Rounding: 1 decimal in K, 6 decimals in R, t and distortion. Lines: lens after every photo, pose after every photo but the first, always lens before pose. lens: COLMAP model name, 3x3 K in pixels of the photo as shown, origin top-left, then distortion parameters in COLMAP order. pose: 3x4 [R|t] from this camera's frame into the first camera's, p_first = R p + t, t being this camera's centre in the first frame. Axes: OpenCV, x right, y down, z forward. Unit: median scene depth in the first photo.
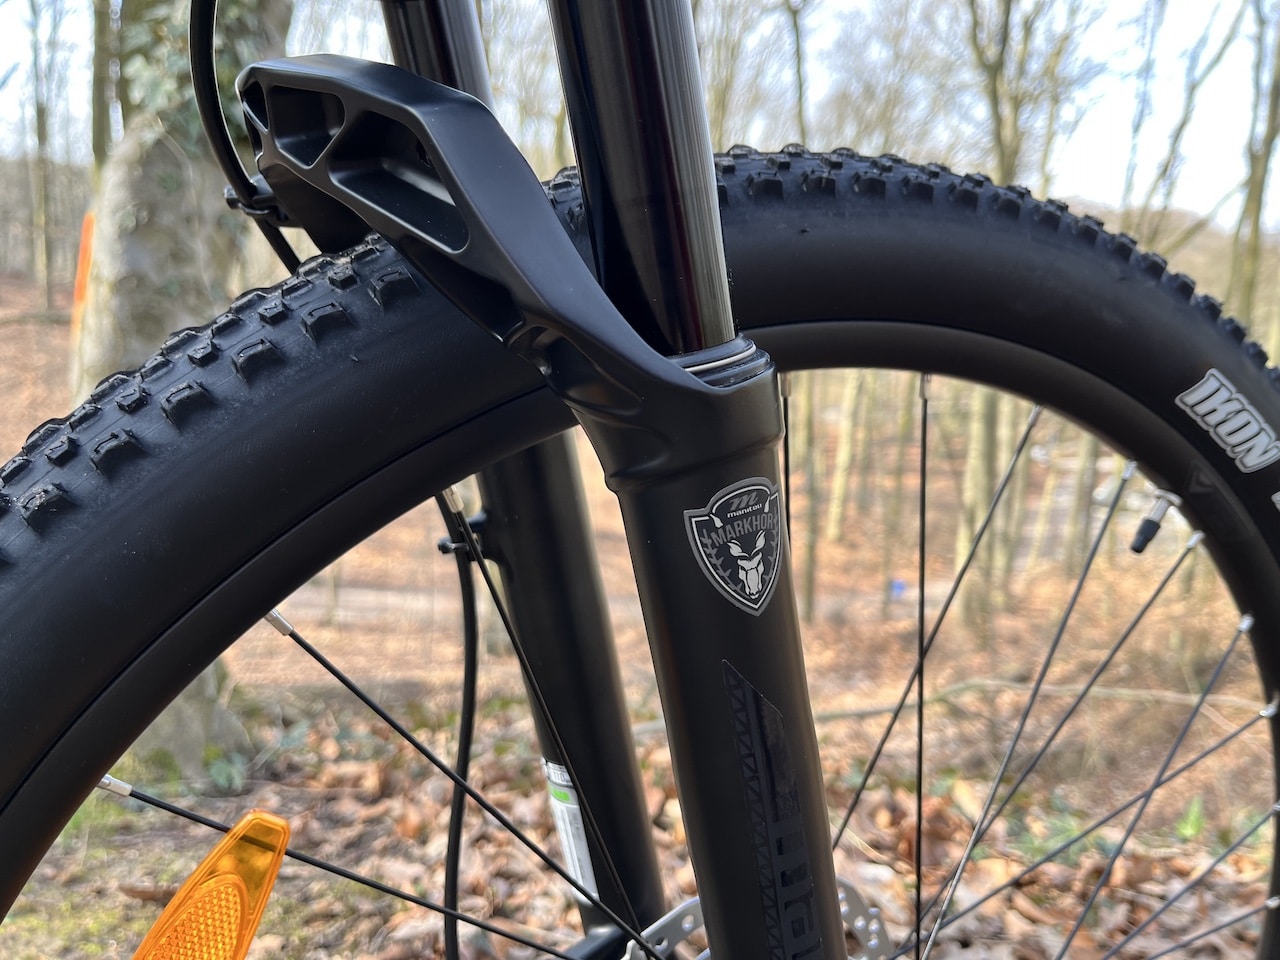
lens RADIAL K [[993.4, 0, 635.1], [0, 993.4, 490.1], [0, 0, 1]] dist [0.059175, -0.088233]
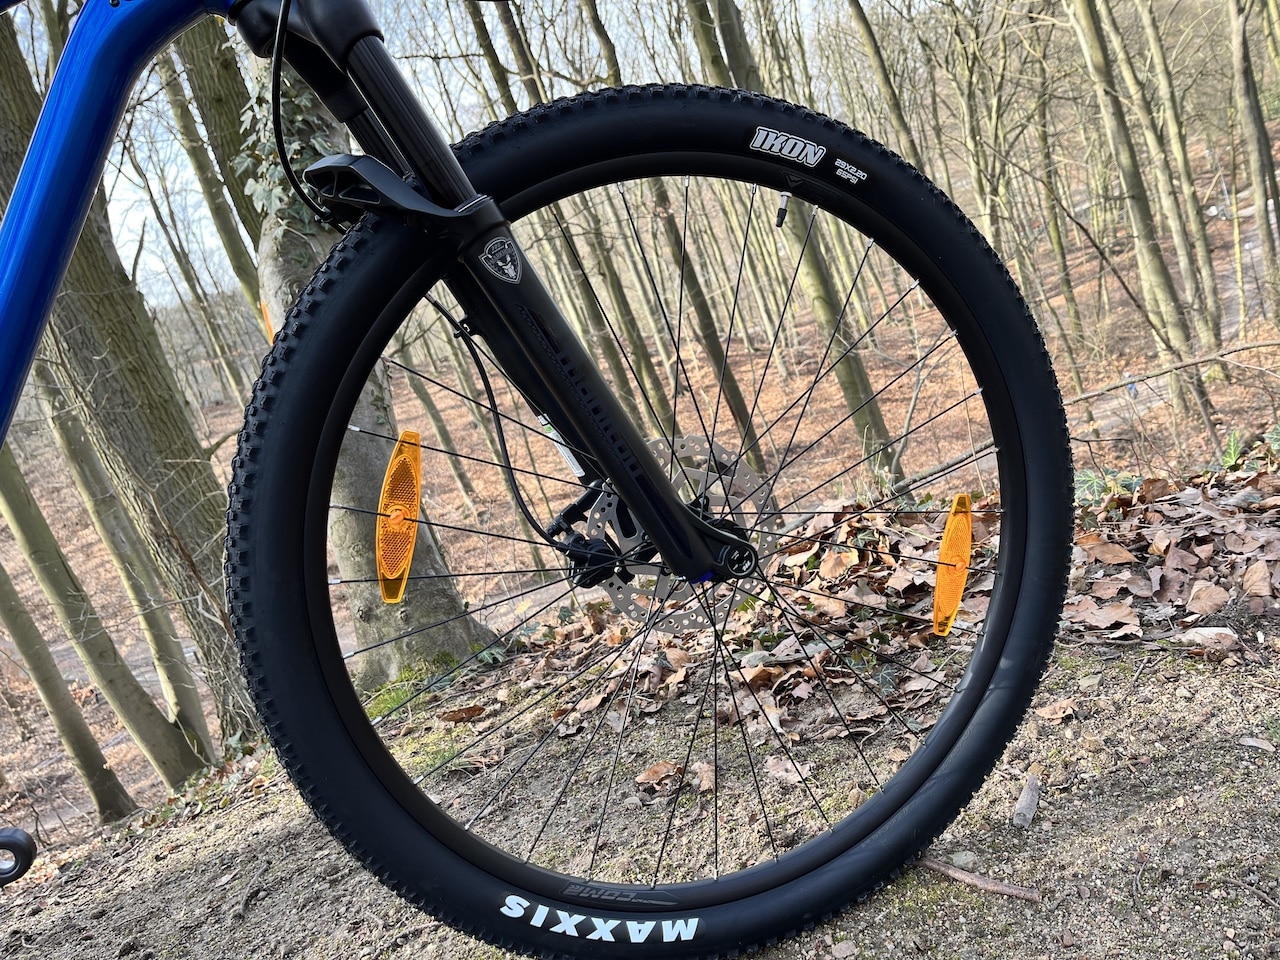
lens RADIAL K [[993.4, 0, 643.0], [0, 993.4, 480.6], [0, 0, 1]] dist [0.059175, -0.088233]
pose [[0.925390, -0.327551, -0.190695, 0.500828], [0.336553, 0.941529, 0.015966, 0.450998], [0.174315, -0.078953, 0.981519, -1.122803]]
